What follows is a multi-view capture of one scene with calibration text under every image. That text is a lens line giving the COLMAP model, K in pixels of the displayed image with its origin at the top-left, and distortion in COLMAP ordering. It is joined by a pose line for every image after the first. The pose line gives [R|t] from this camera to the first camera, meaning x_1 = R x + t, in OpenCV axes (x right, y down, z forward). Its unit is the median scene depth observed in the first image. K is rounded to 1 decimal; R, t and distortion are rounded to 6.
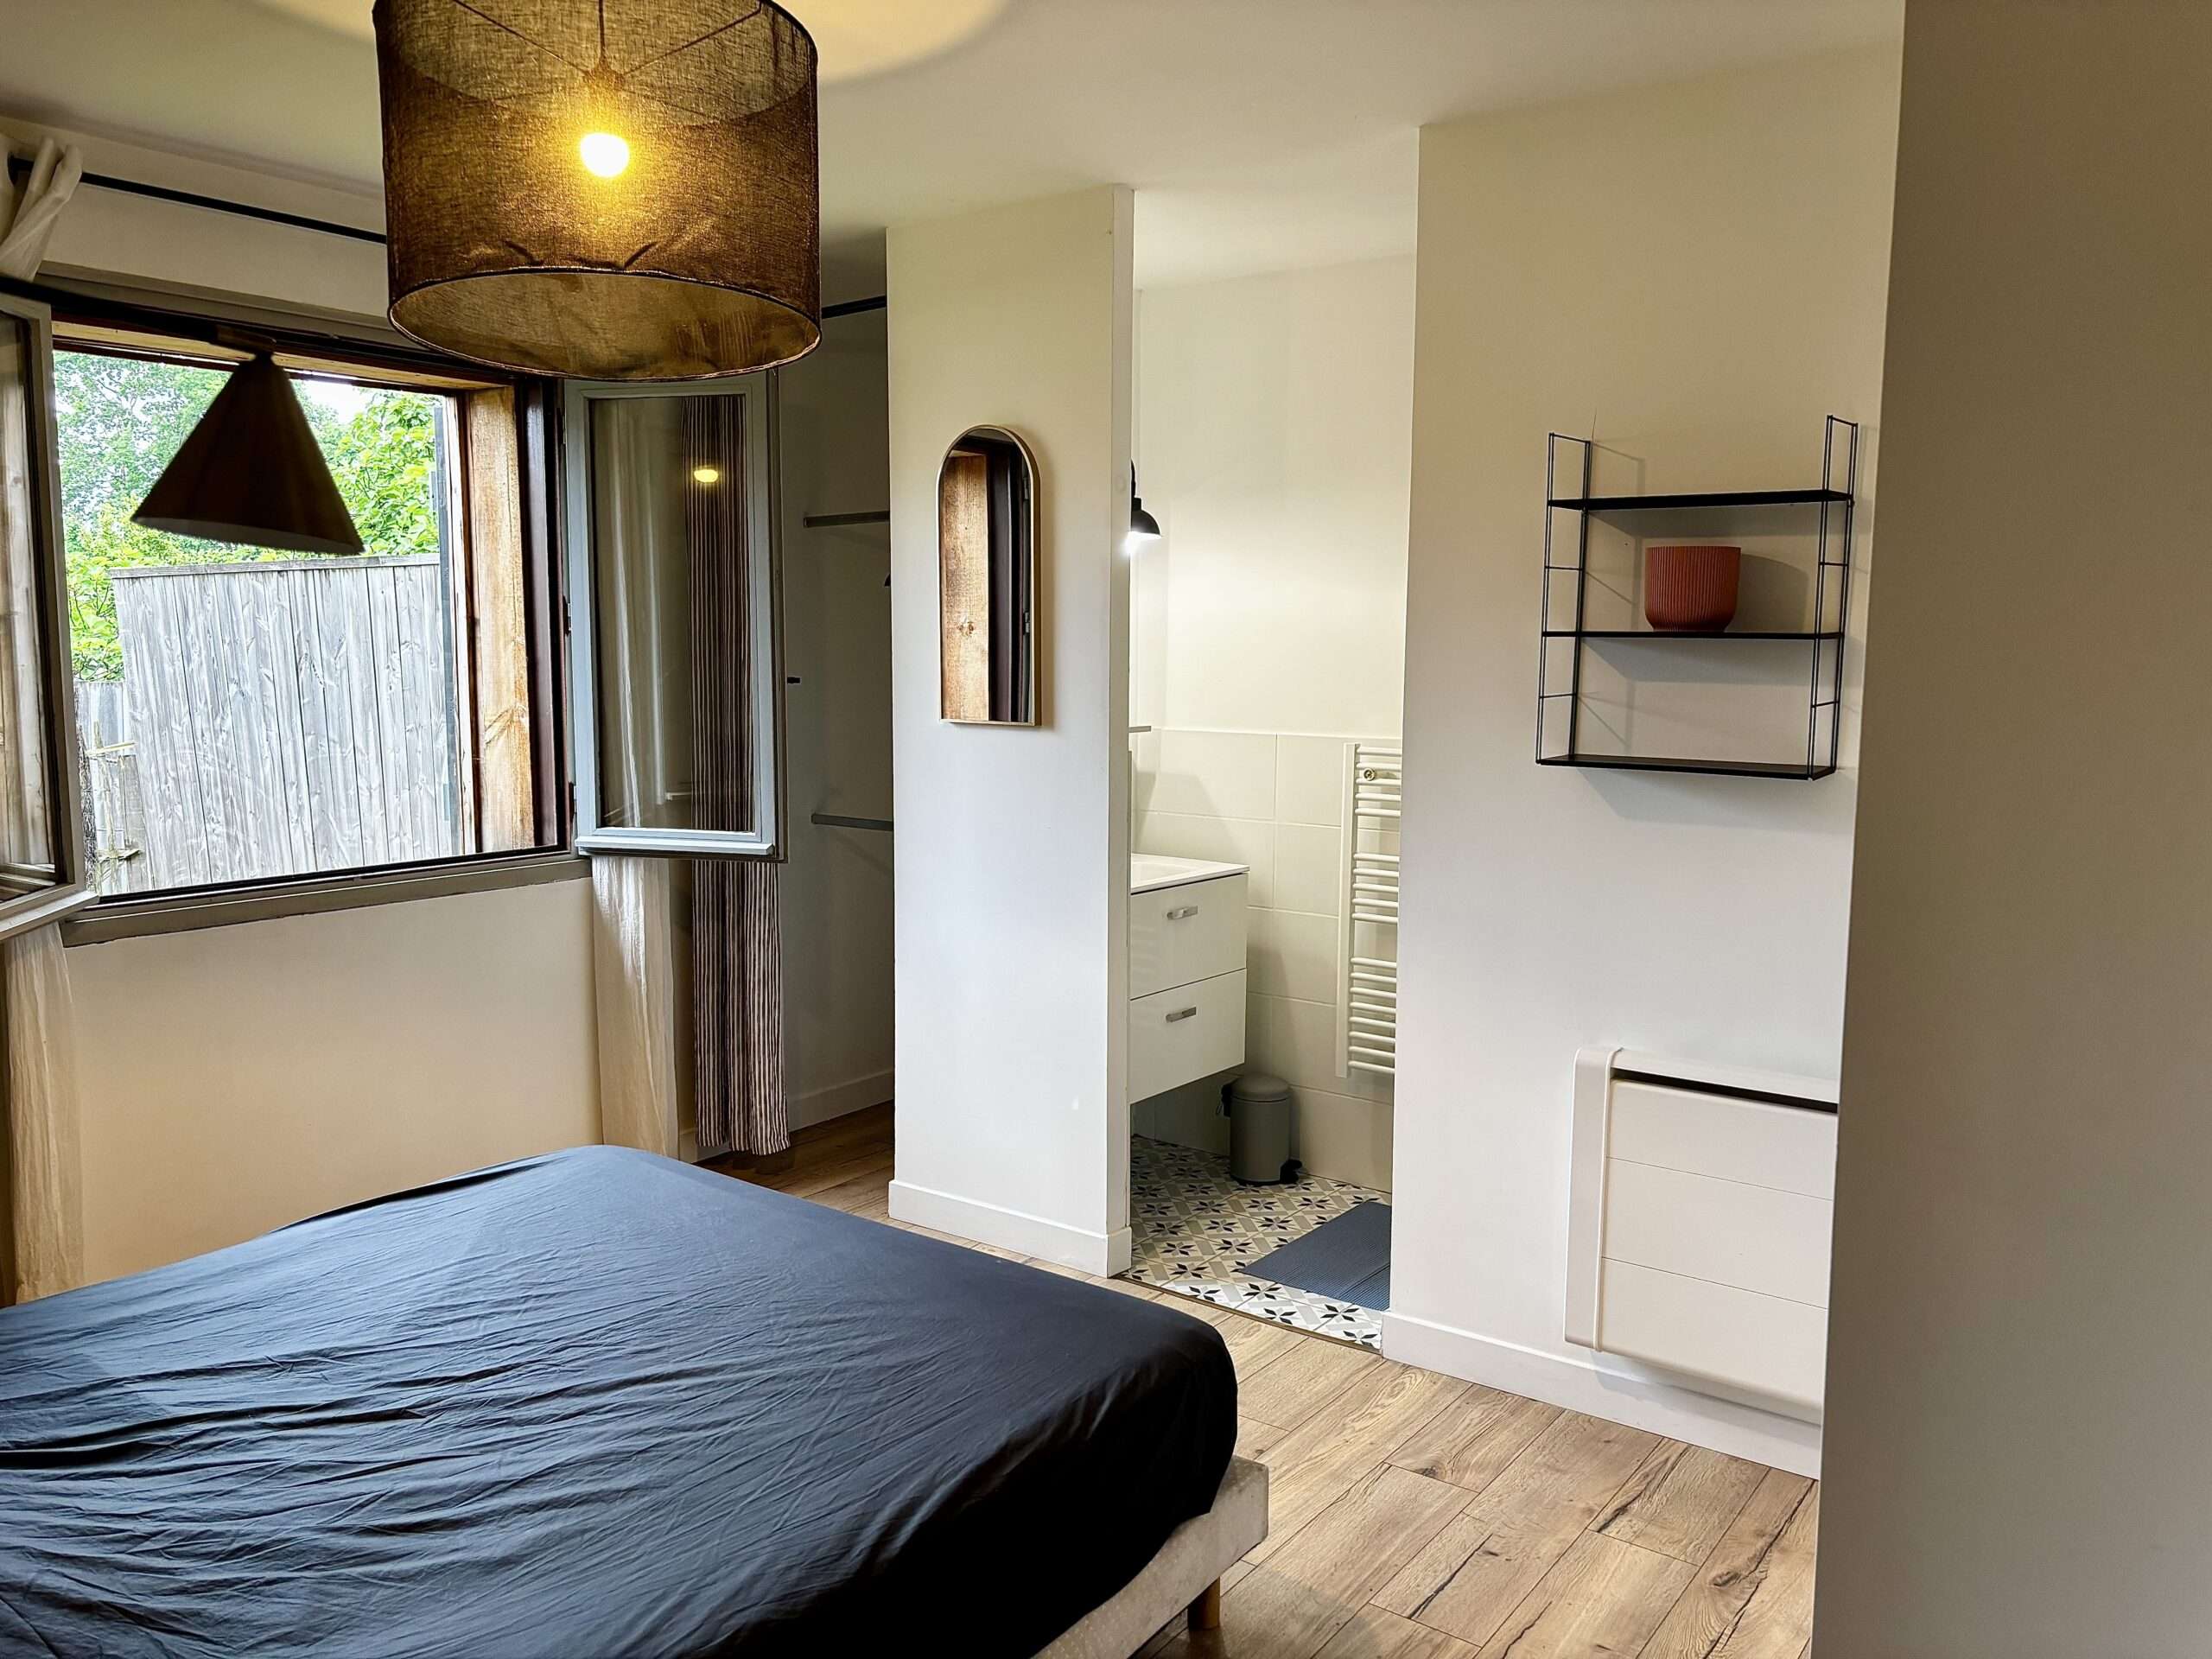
lens RADIAL K [[1703.7, 0, 1106.0], [0, 1703.7, 829.5], [0, 0, 1]] dist [0.002854, -0.003971]
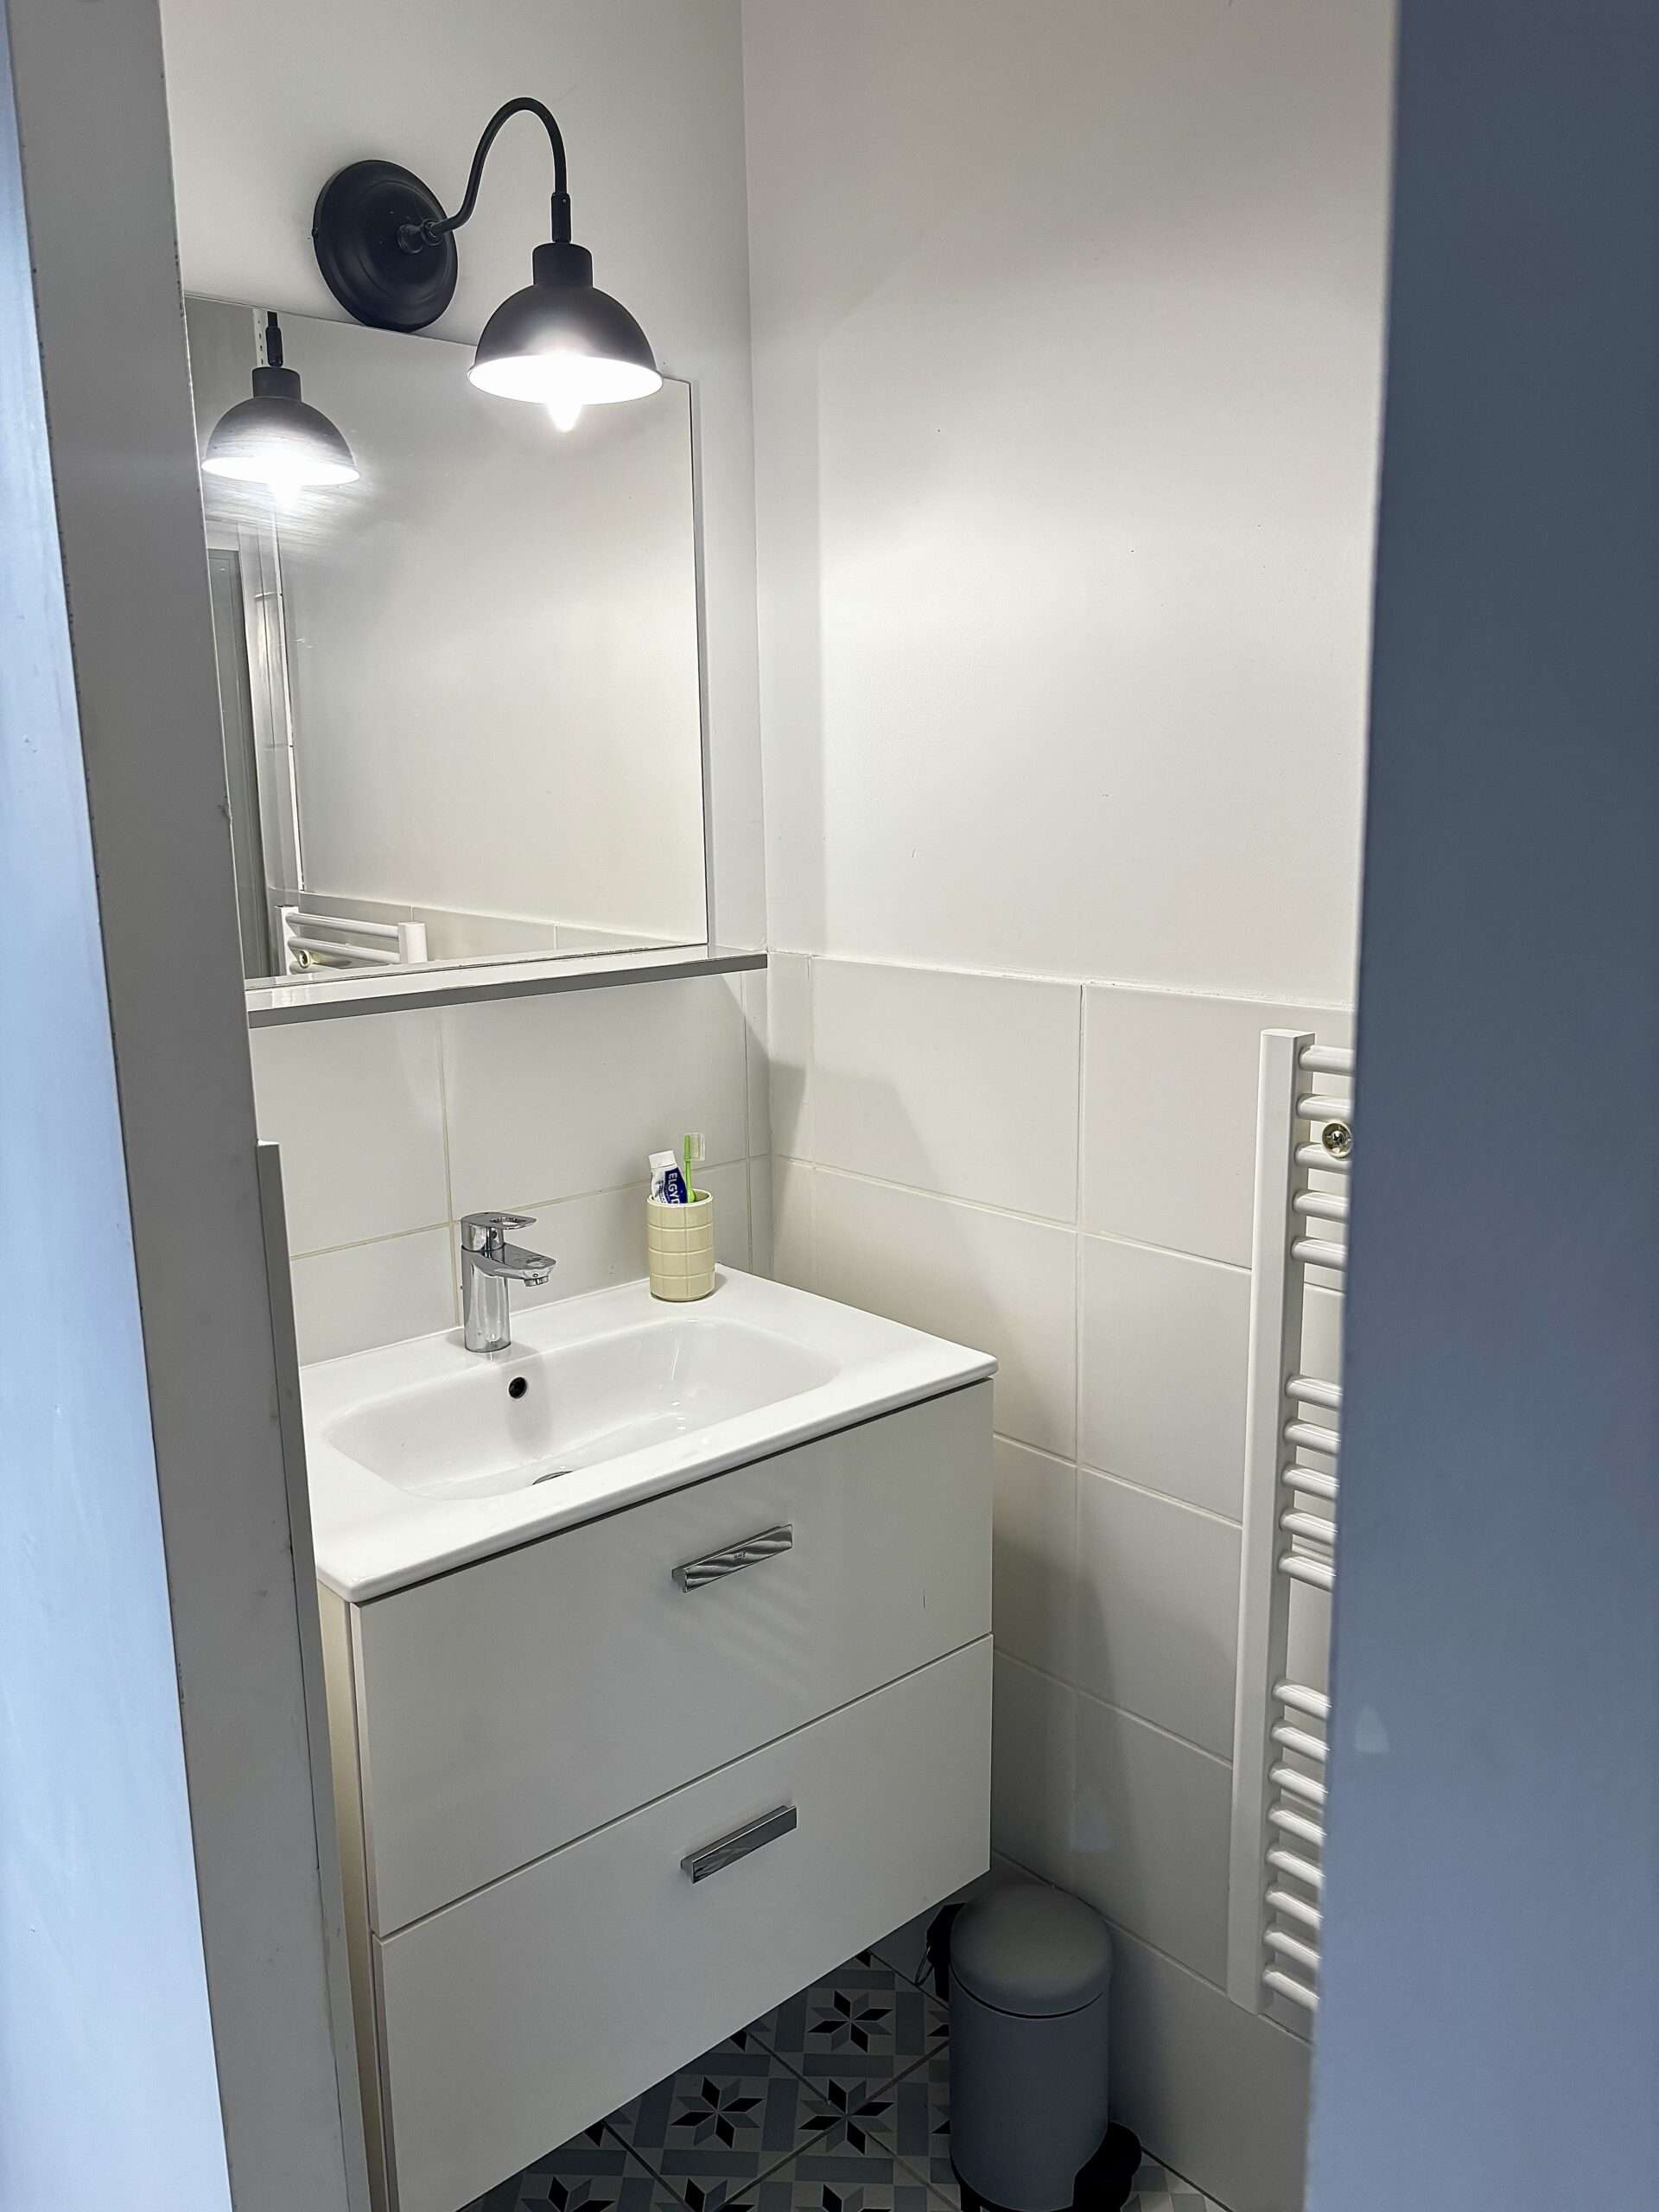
lens RADIAL K [[1703.7, 0, 799.4], [0, 1703.7, 1104.7], [0, 0, 1]] dist [0.002854, -0.003971]
pose [[0.980744, 0.011863, -0.194936, 0.115978], [0.003206, 0.997041, 0.076808, -0.060443], [0.195270, -0.075954, 0.977804, 0.666821]]
